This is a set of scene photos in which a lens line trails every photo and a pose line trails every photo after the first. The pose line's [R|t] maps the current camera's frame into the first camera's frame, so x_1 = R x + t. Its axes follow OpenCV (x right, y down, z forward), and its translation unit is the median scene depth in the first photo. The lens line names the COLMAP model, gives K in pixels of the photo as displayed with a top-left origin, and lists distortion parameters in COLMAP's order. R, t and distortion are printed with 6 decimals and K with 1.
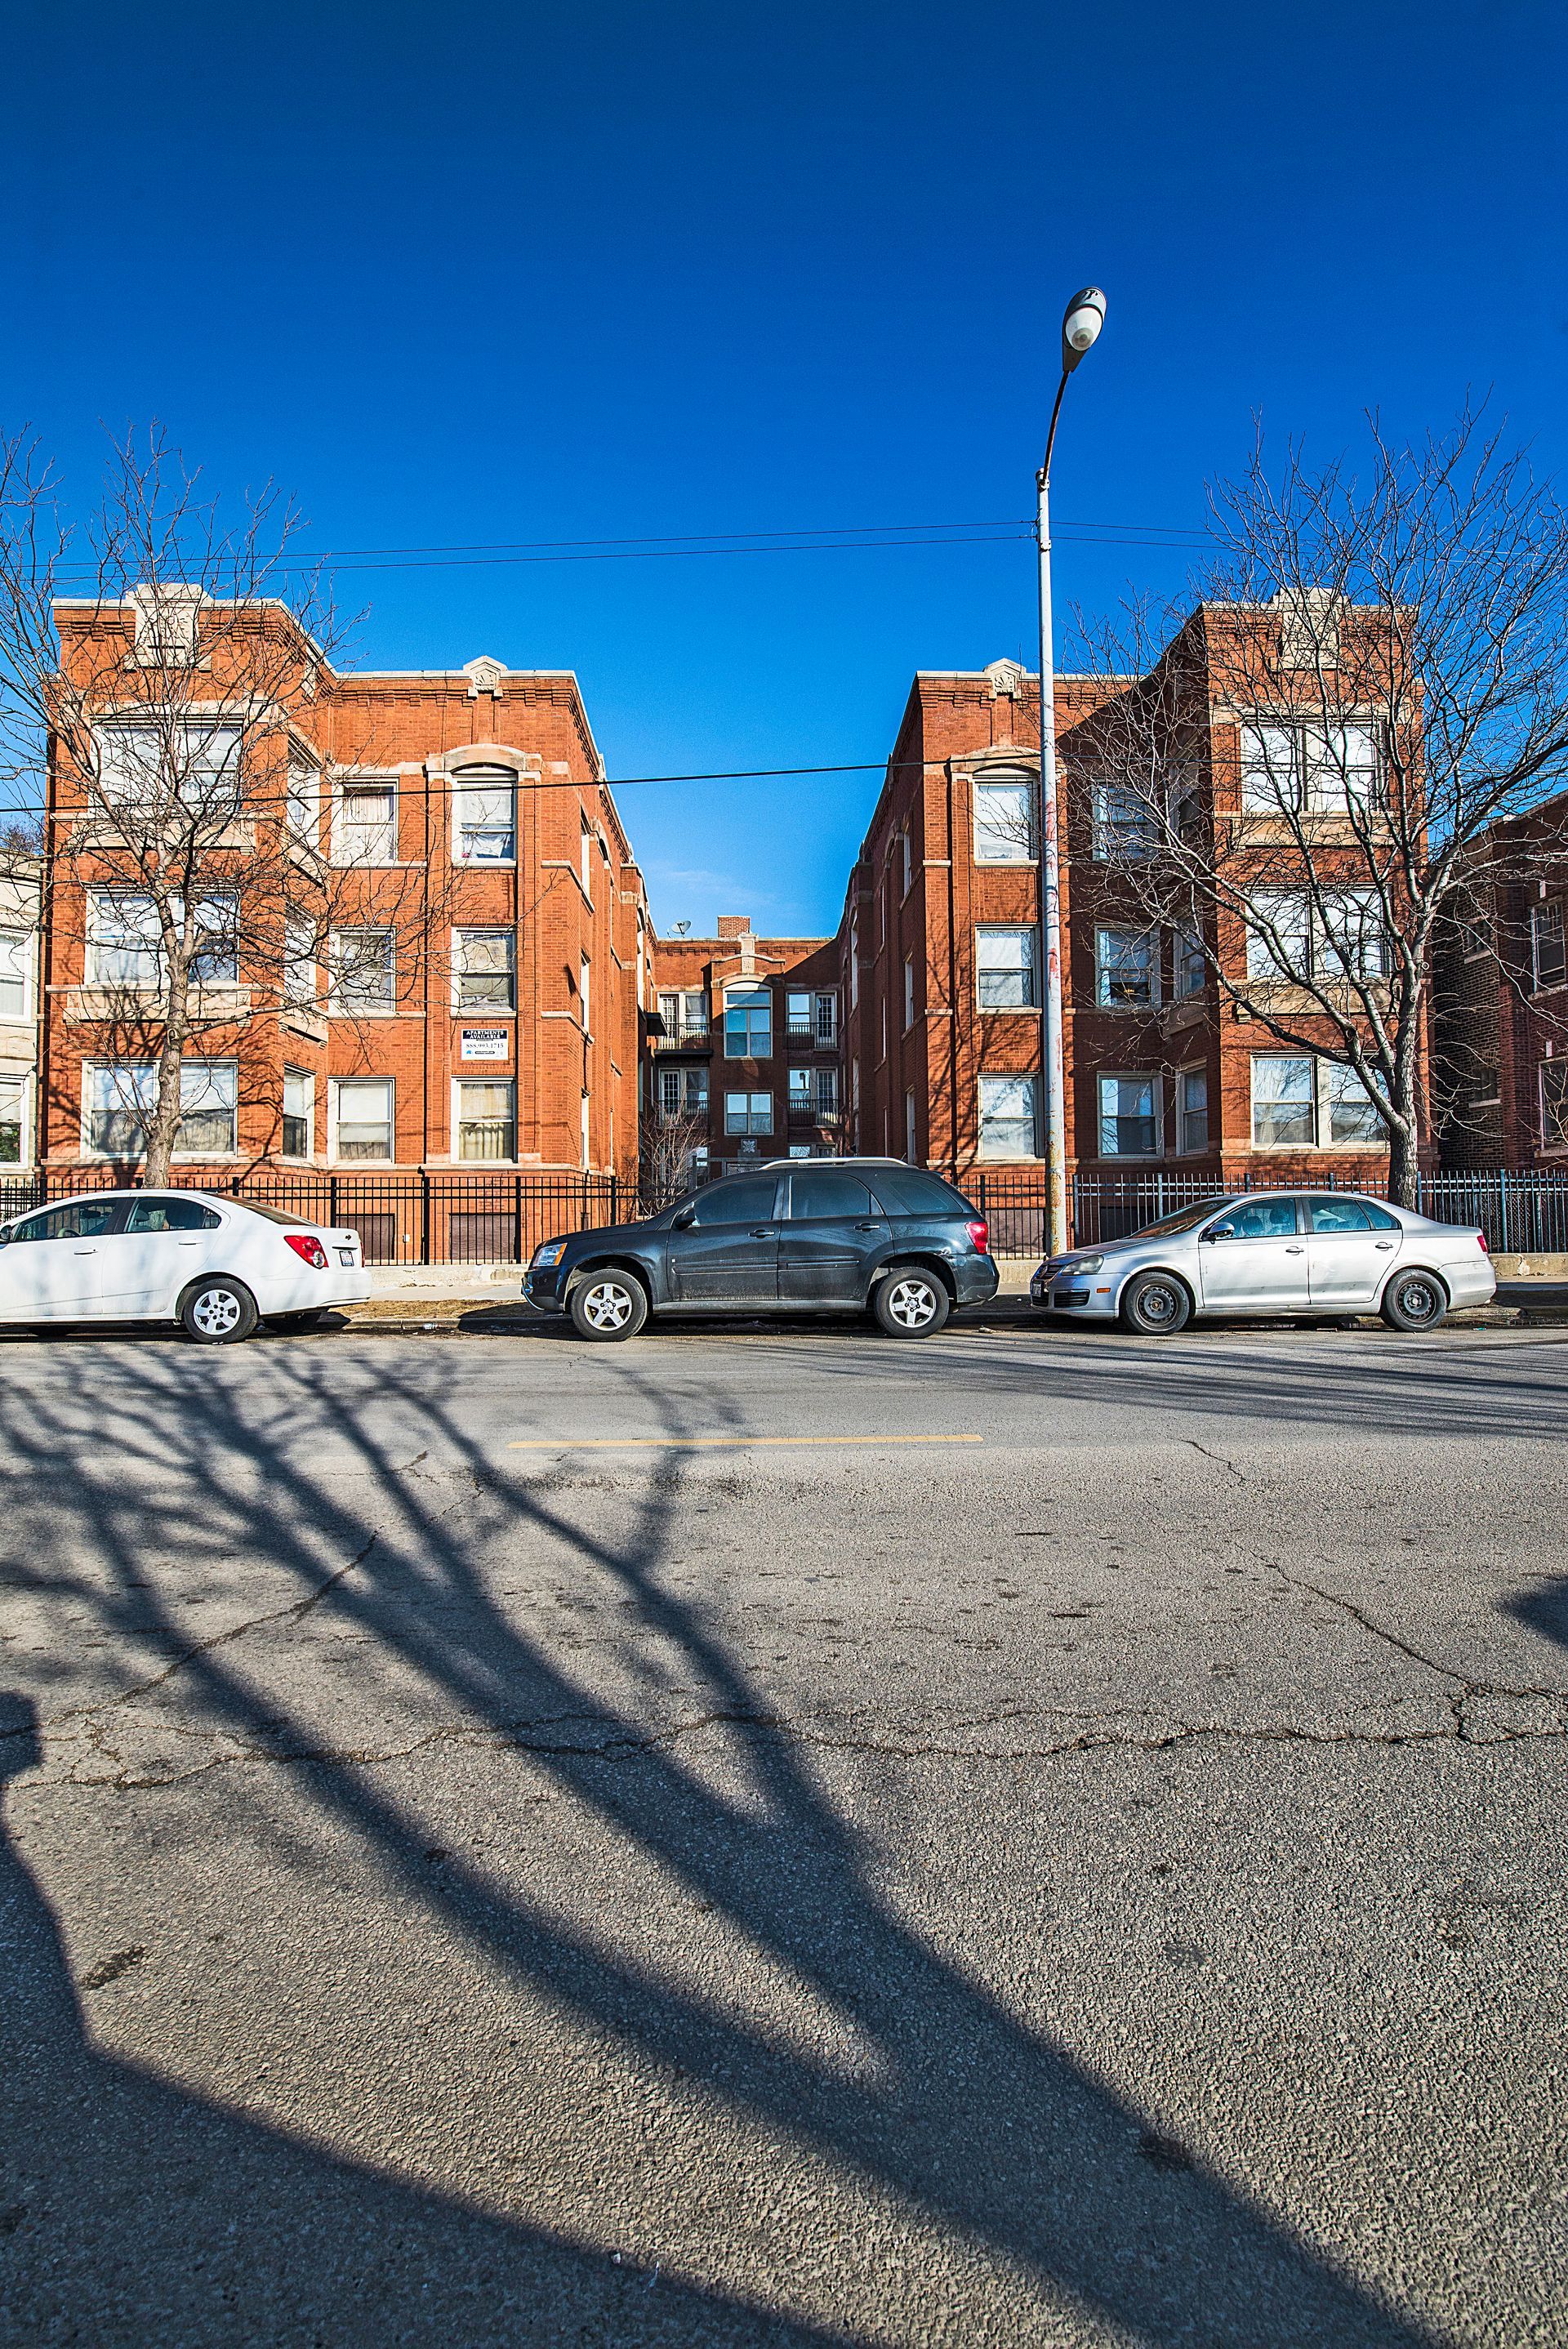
lens RADIAL K [[936.1, 0, 782.5], [0, 936.1, 1190.3], [0, 0, 1]] dist [-0.013319, -0.003063]
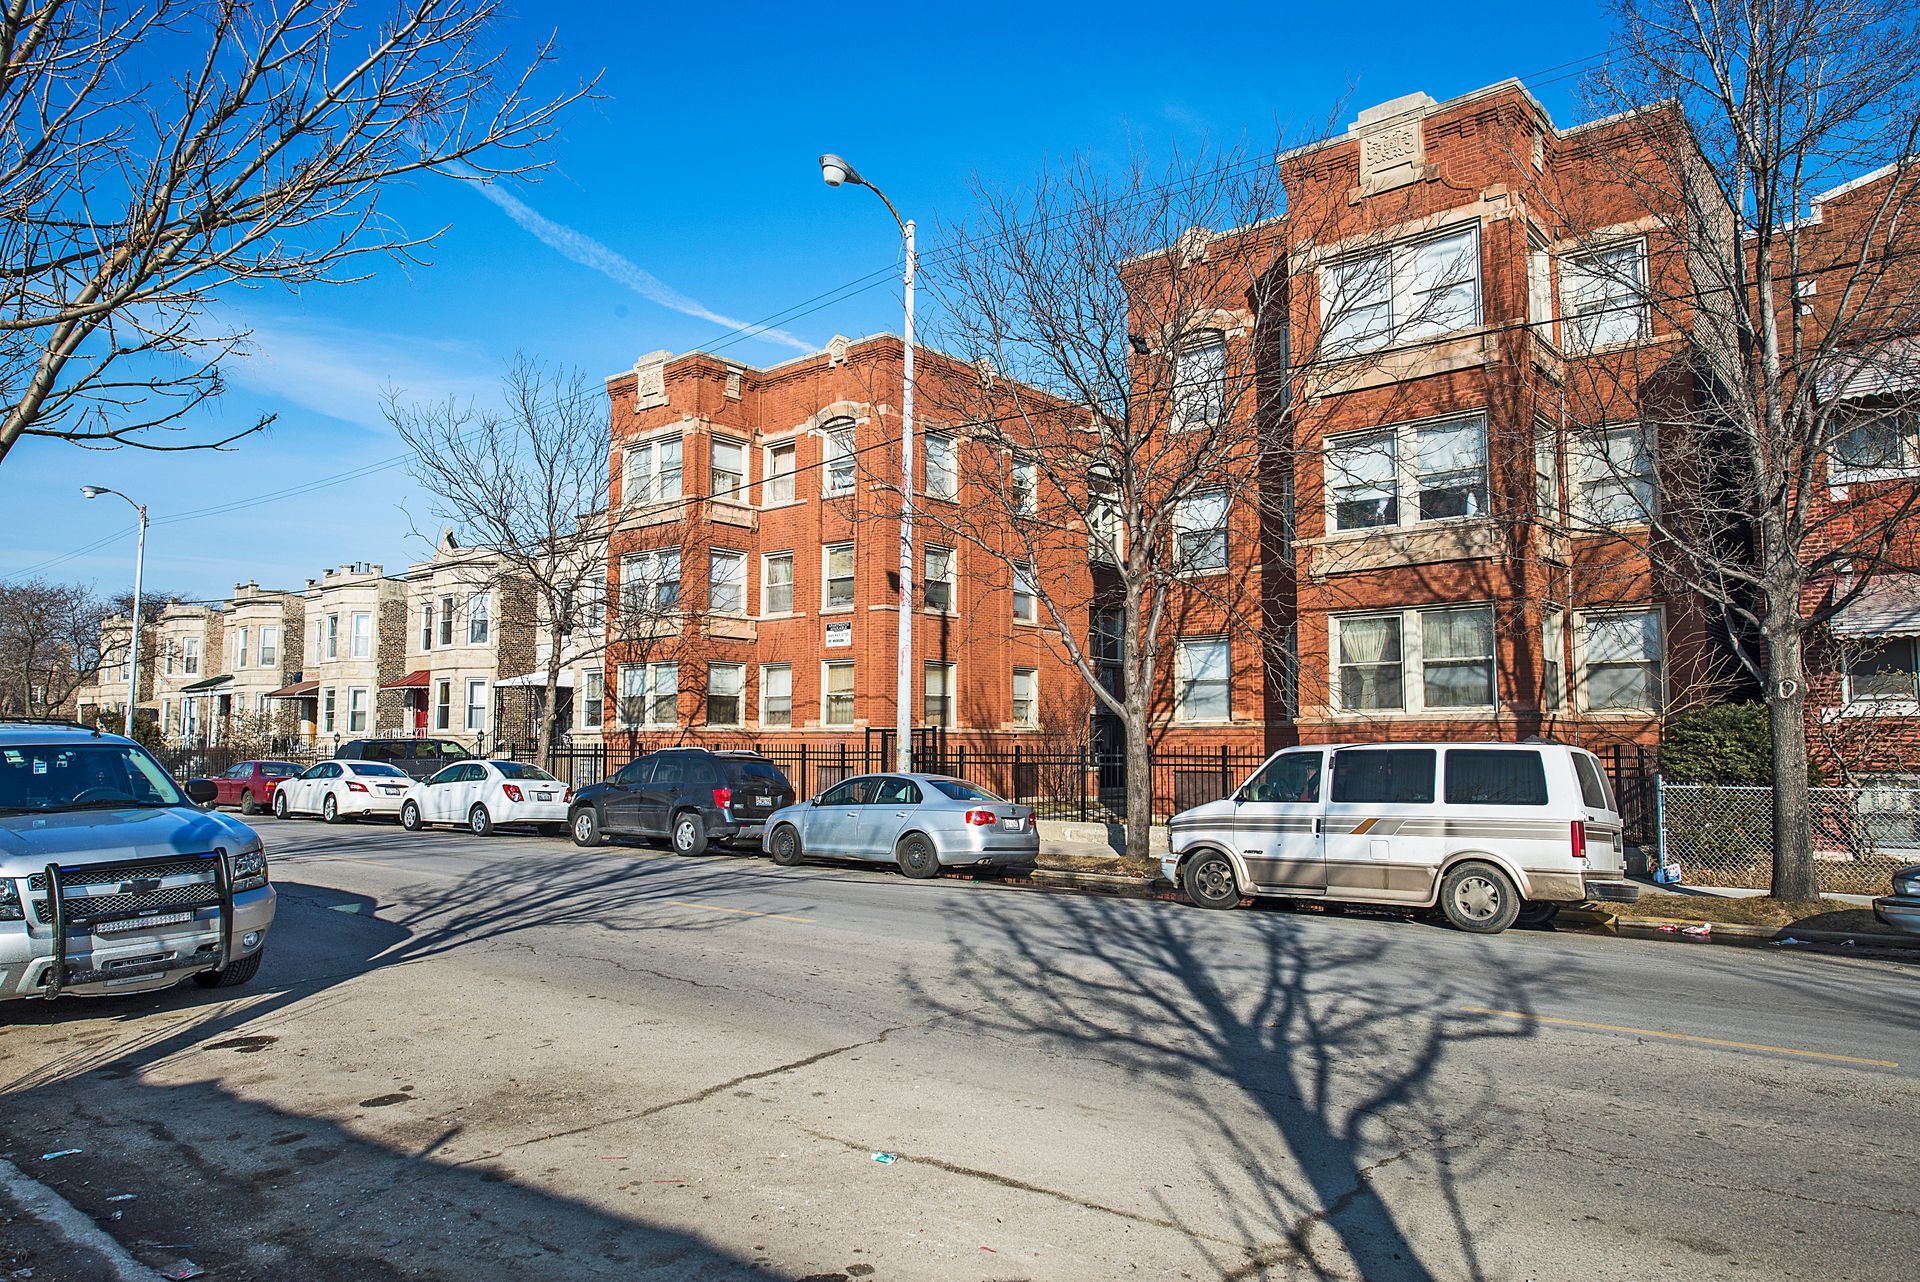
lens RADIAL K [[1261.6, 0, 931.4], [0, 1261.6, 640.4], [0, 0, 1]] dist [0.004973, -0.000330]
pose [[0.734709, -0.047521, -0.676716, 0.944672], [0.009711, 0.998178, -0.059552, -0.043411], [0.678313, 0.037182, 0.733832, -0.183838]]
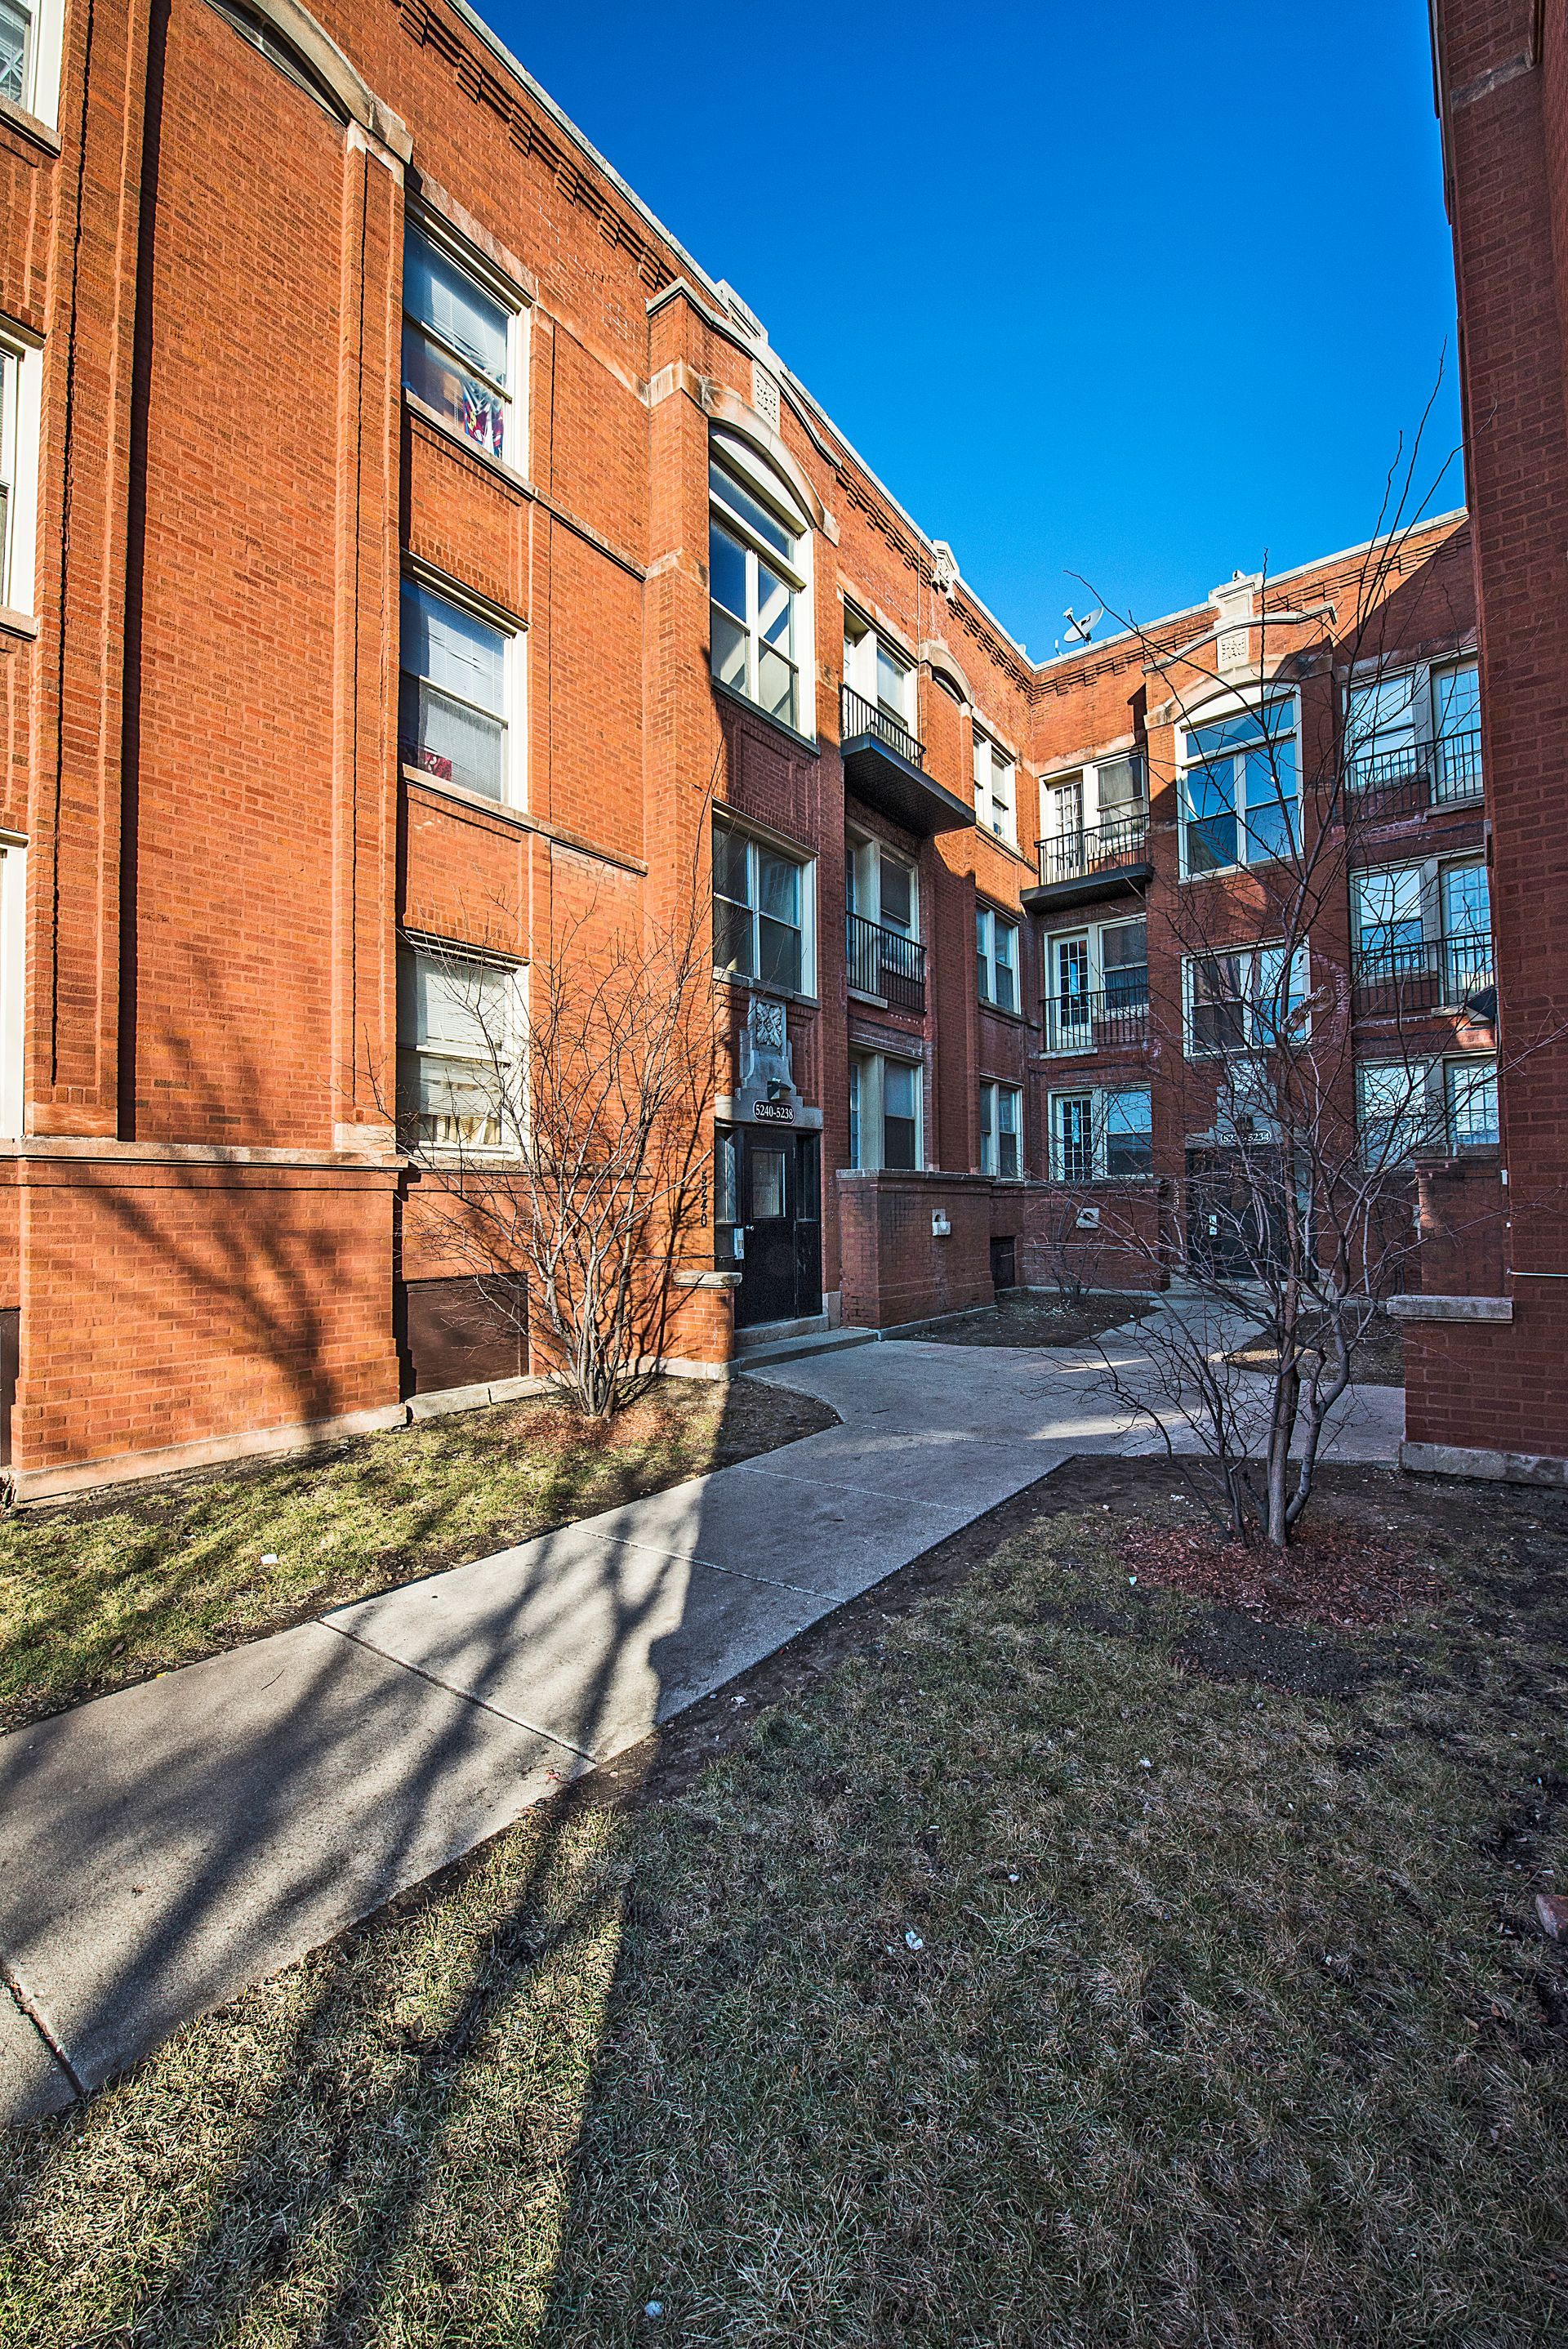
lens RADIAL K [[936.1, 0, 777.6], [0, 936.1, 1185.5], [0, 0, 1]] dist [-0.013319, -0.003063]
pose [[0.775850, -0.016835, -0.630693, 0.125963], [0.020201, 0.999794, -0.001837, -0.004464], [0.630594, -0.011315, 0.776030, 1.072891]]
